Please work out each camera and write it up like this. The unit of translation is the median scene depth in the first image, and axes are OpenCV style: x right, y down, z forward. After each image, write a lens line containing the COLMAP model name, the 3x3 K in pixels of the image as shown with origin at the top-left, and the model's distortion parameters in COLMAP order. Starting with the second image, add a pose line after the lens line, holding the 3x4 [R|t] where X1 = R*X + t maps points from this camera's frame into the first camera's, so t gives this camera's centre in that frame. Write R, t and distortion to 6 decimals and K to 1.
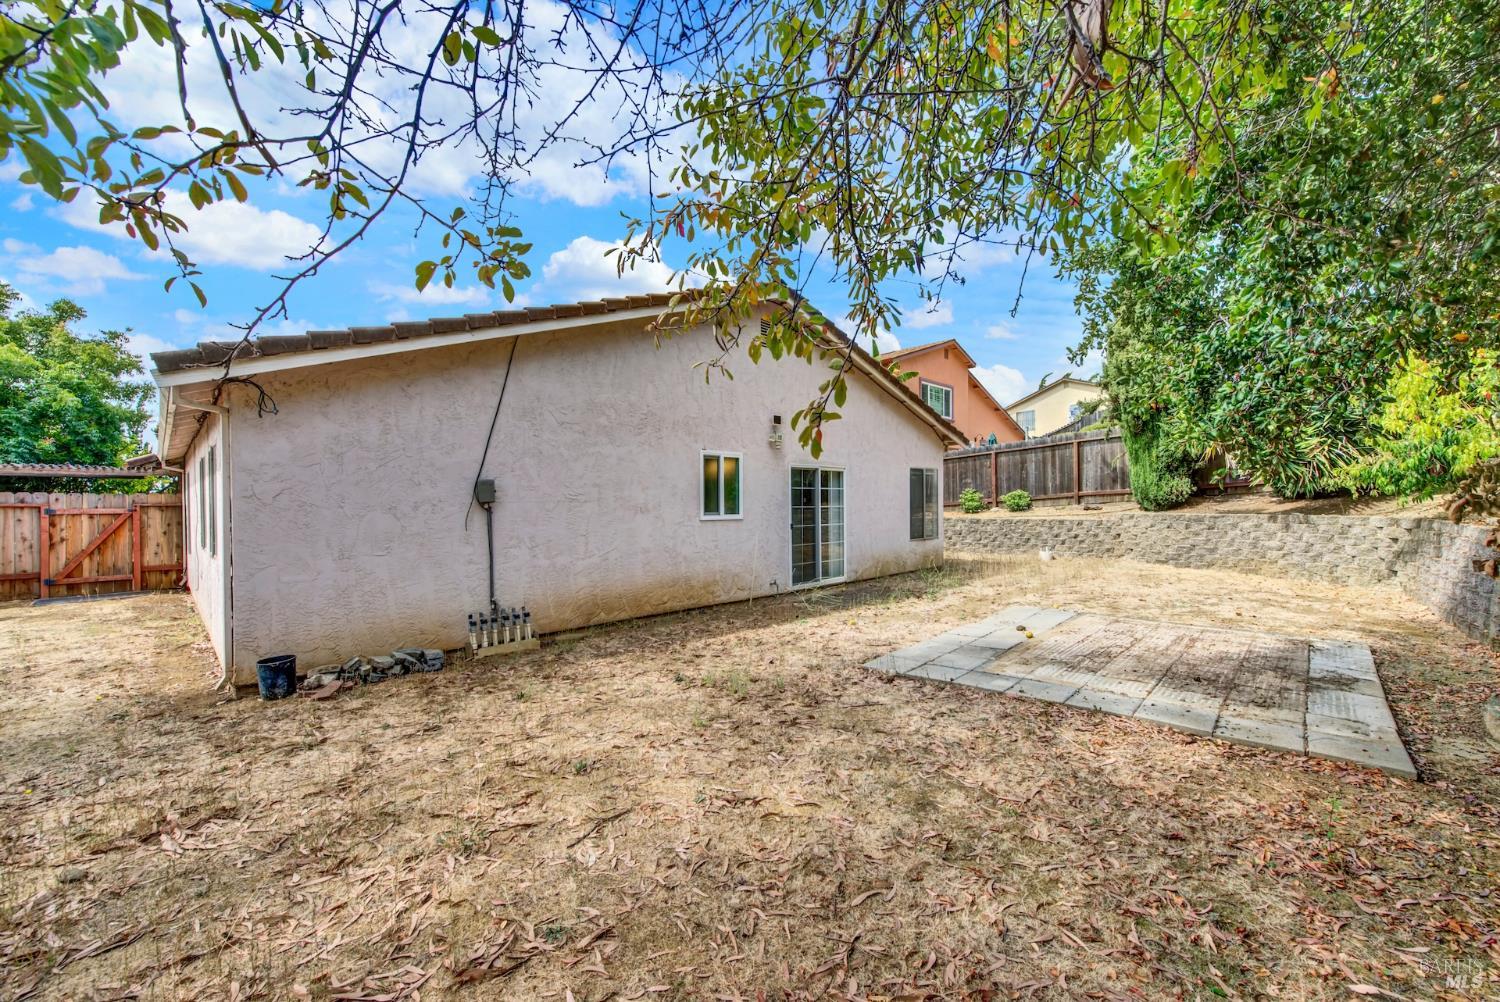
lens RADIAL K [[617.0, 0, 747.6], [0, 617.0, 503.1], [0, 0, 1]] dist [0.003125, -0.003420]
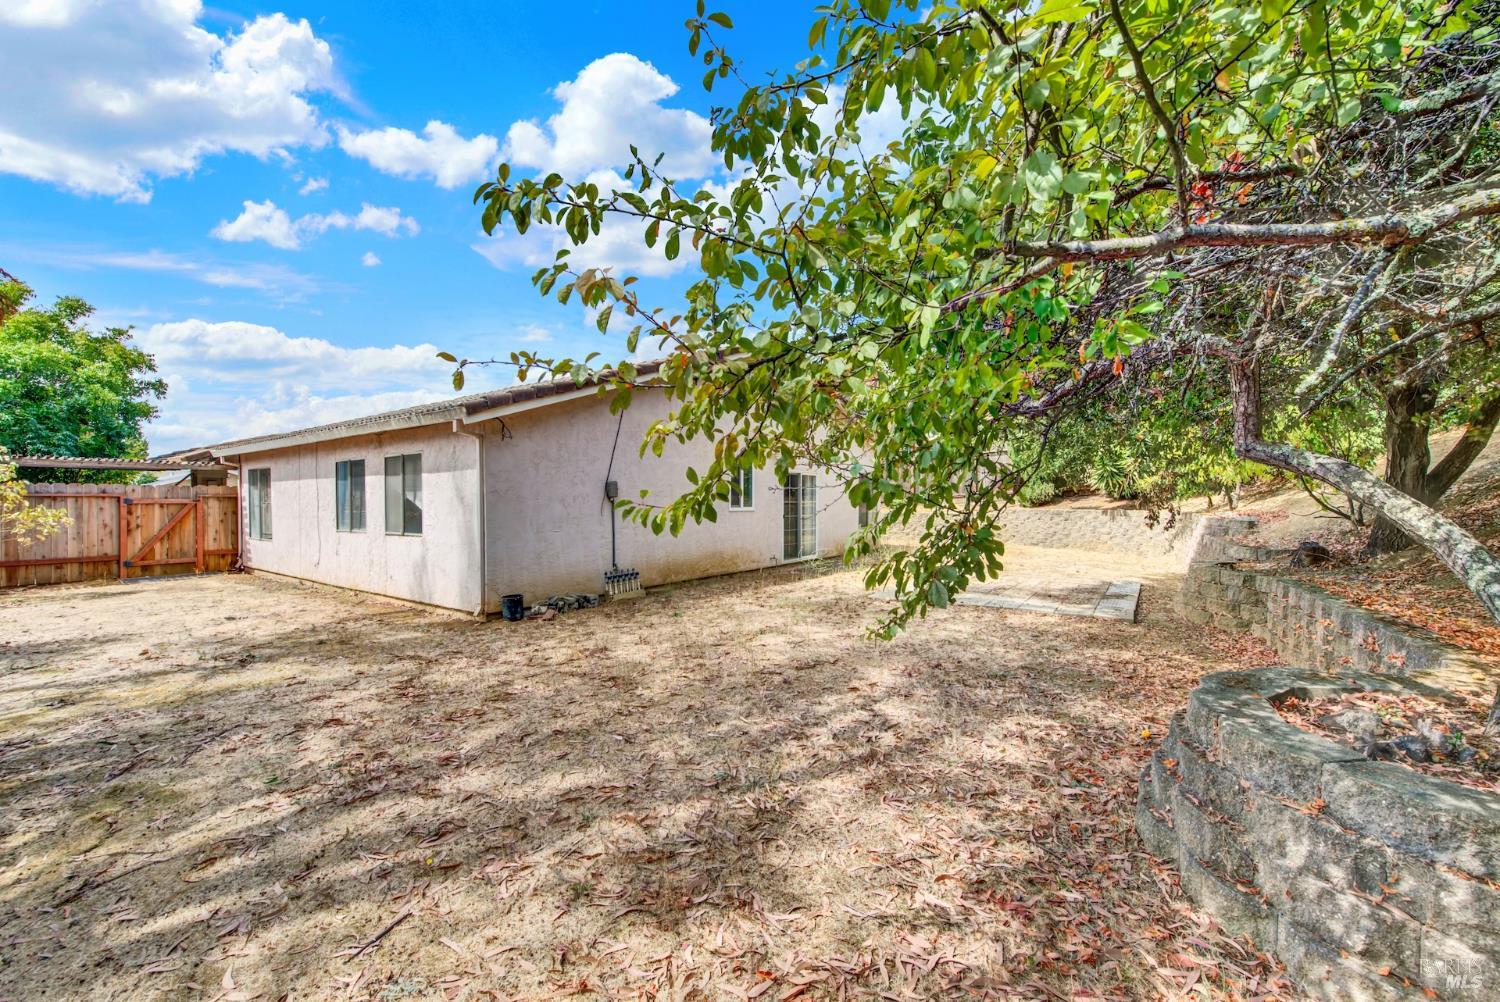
lens RADIAL K [[617.0, 0, 754.1], [0, 617.0, 506.4], [0, 0, 1]] dist [0.003125, -0.003420]
pose [[0.986939, 0.006818, 0.160947, -0.184576], [-0.008509, 0.999916, 0.009816, 0.002844], [-0.160867, -0.011057, 0.986914, -0.281307]]
